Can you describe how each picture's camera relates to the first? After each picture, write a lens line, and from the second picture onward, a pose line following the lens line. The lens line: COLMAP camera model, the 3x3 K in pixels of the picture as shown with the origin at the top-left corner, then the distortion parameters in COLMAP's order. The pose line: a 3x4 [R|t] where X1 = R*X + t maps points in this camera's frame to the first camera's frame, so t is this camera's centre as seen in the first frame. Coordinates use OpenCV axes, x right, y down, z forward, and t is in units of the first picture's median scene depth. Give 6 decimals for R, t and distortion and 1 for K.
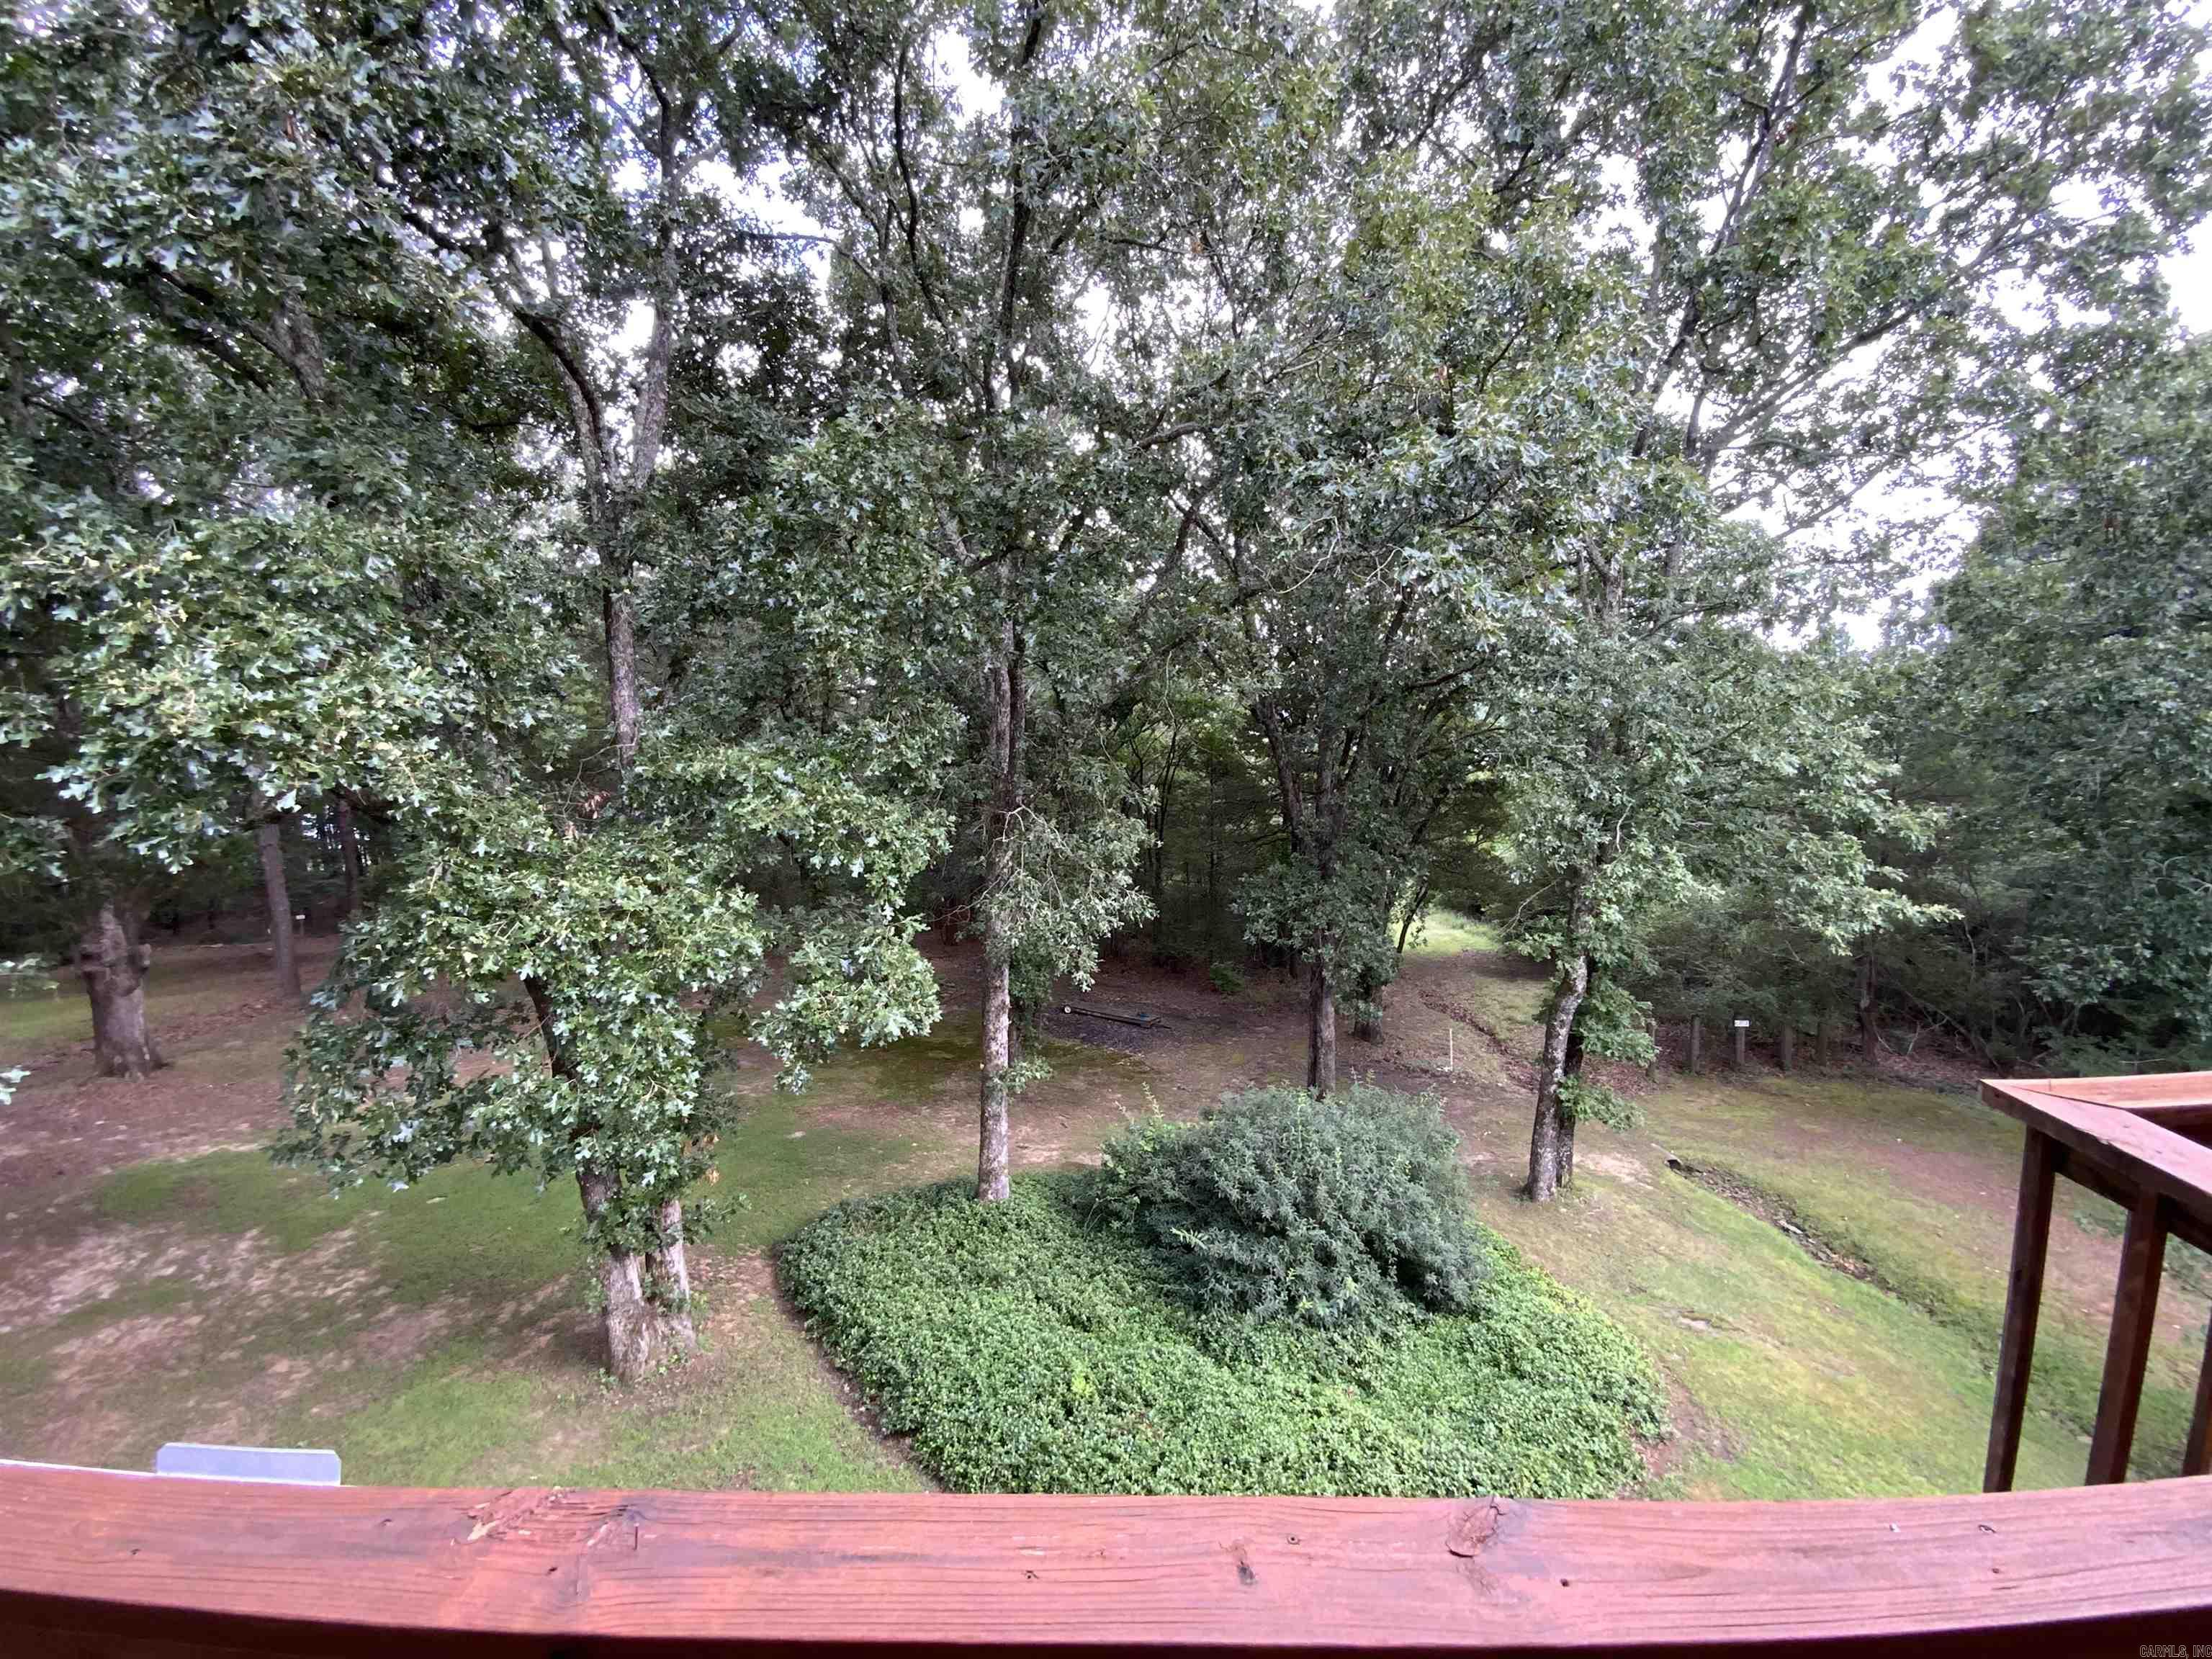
lens RADIAL K [[895.7, 0, 1106.0], [0, 895.7, 829.5], [0, 0, 1]] dist [0.009201, -0.014210]
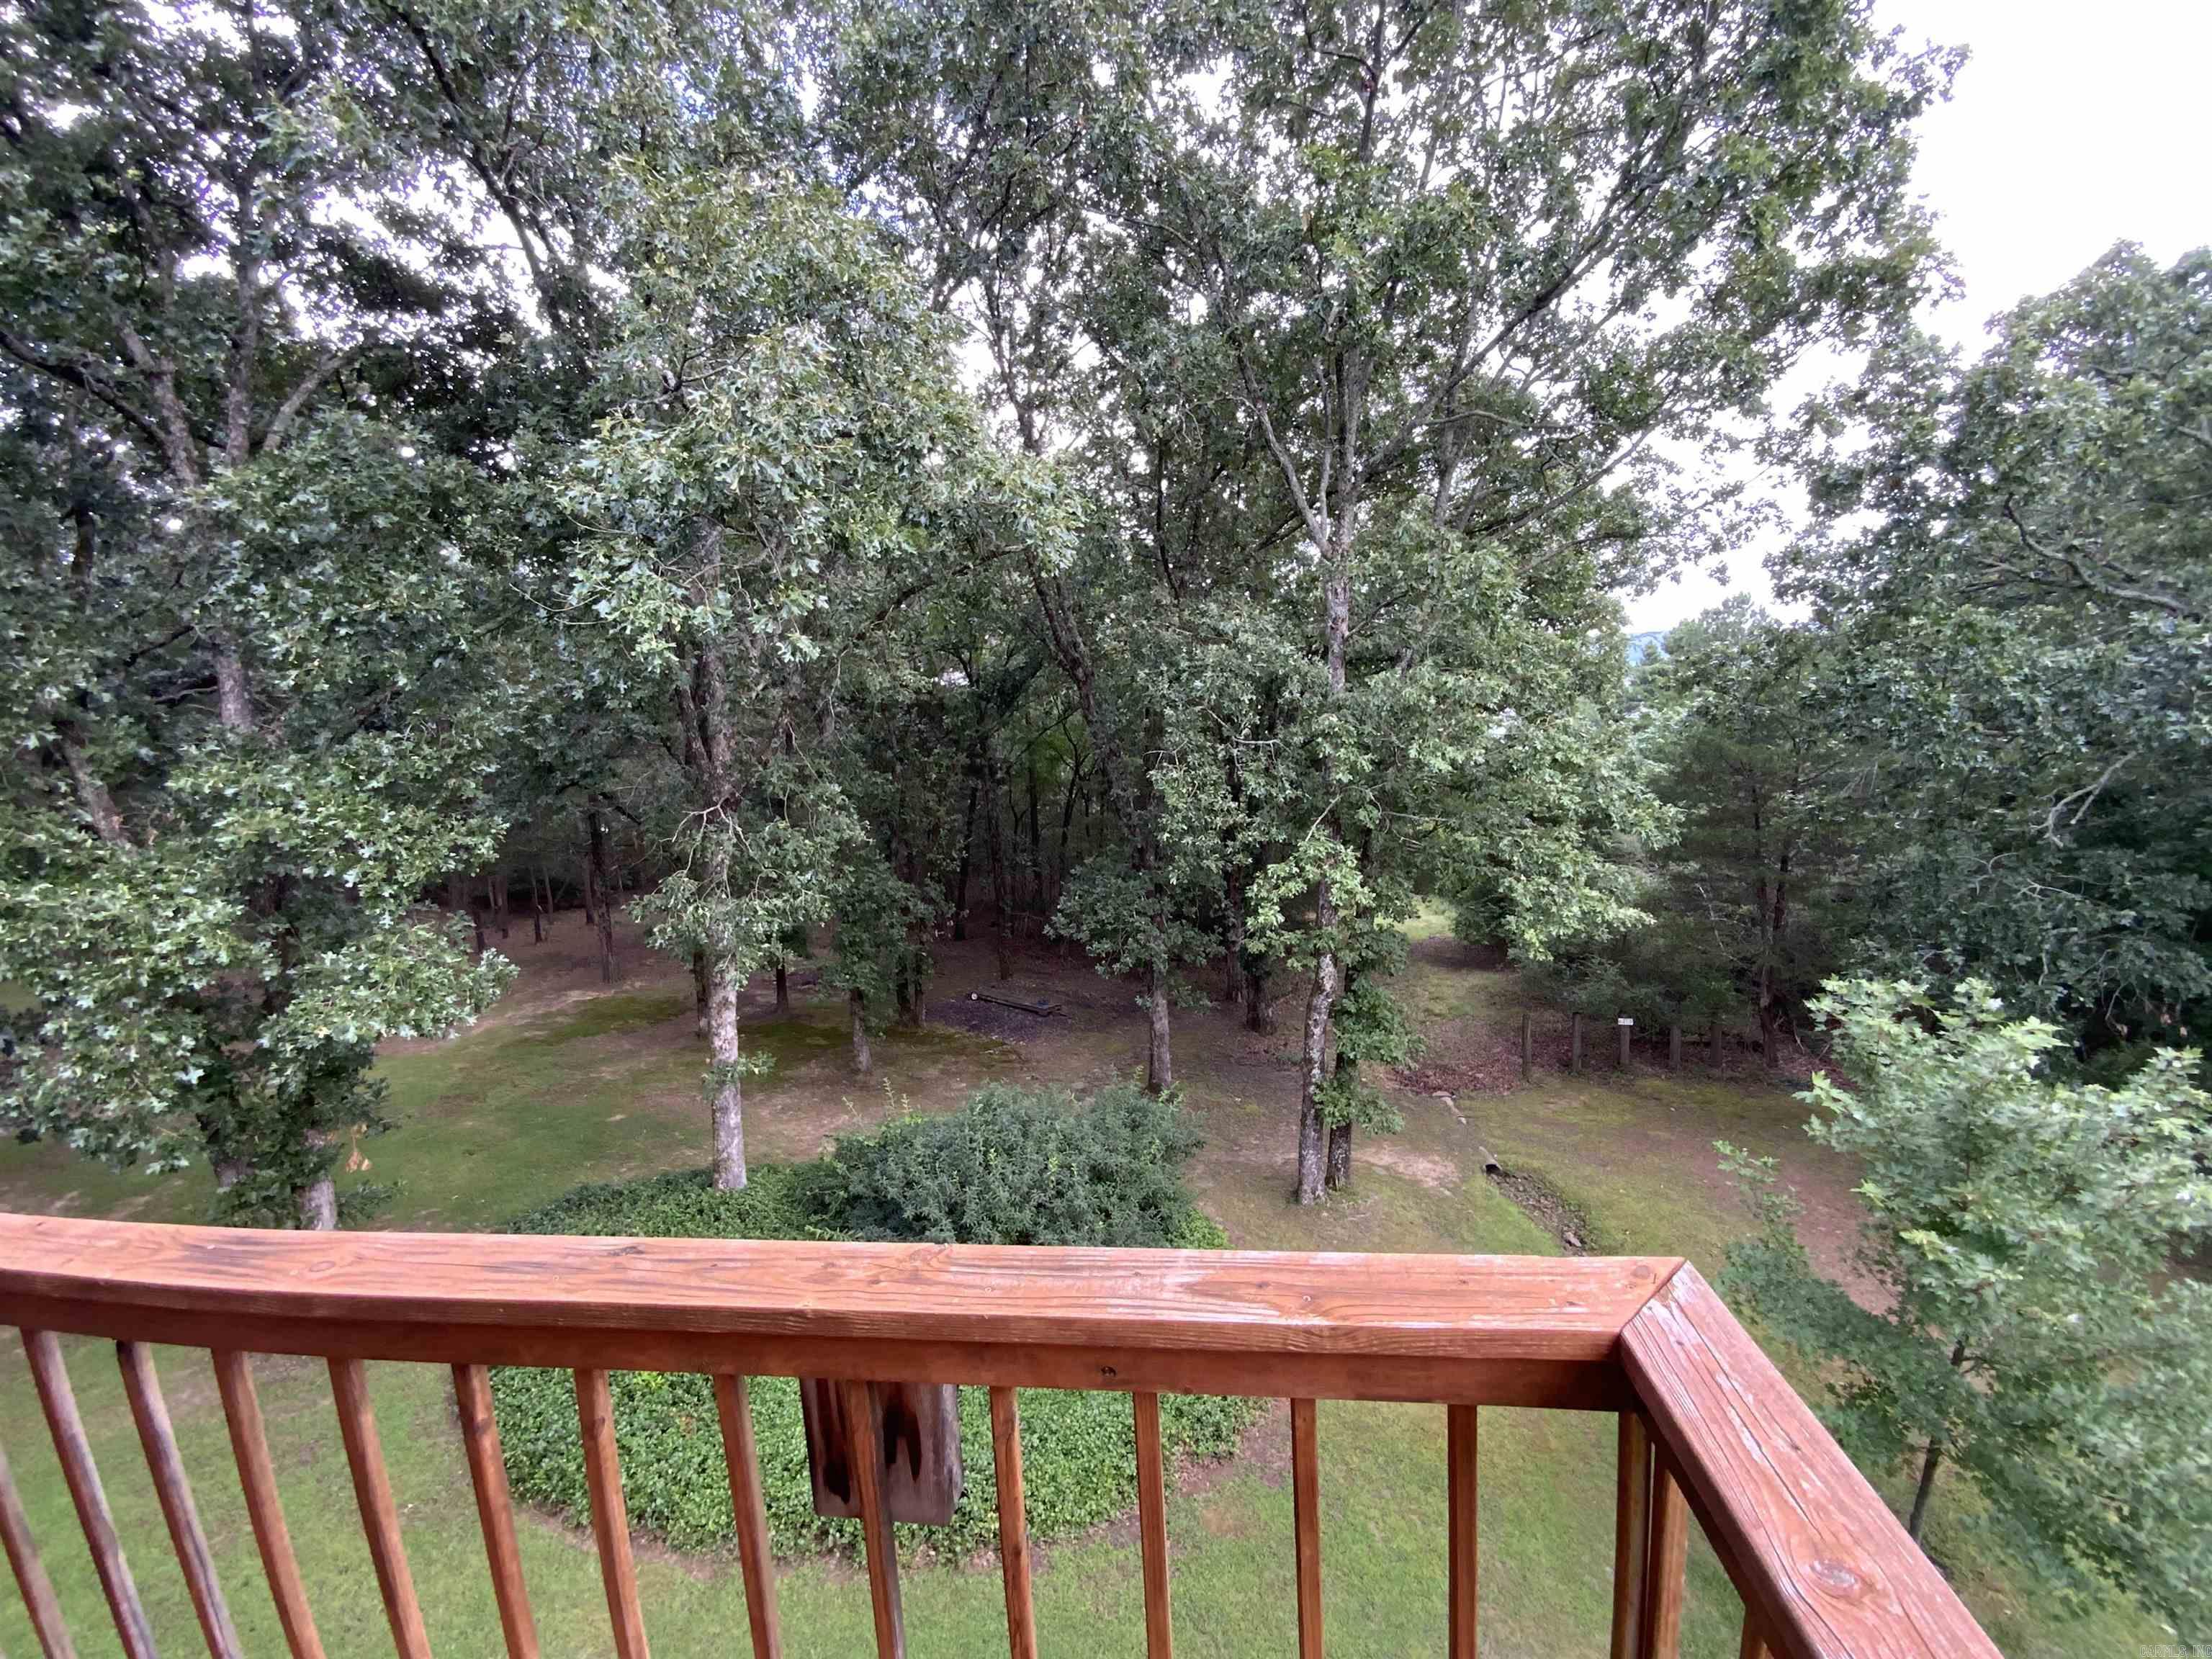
lens RADIAL K [[895.7, 0, 1106.0], [0, 895.7, 829.5], [0, 0, 1]] dist [0.009201, -0.014210]
pose [[0.997100, -0.002803, -0.076045, 0.386405], [0.004495, 0.999746, 0.022091, -0.018582], [0.075963, -0.022369, 0.996860, 0.020064]]
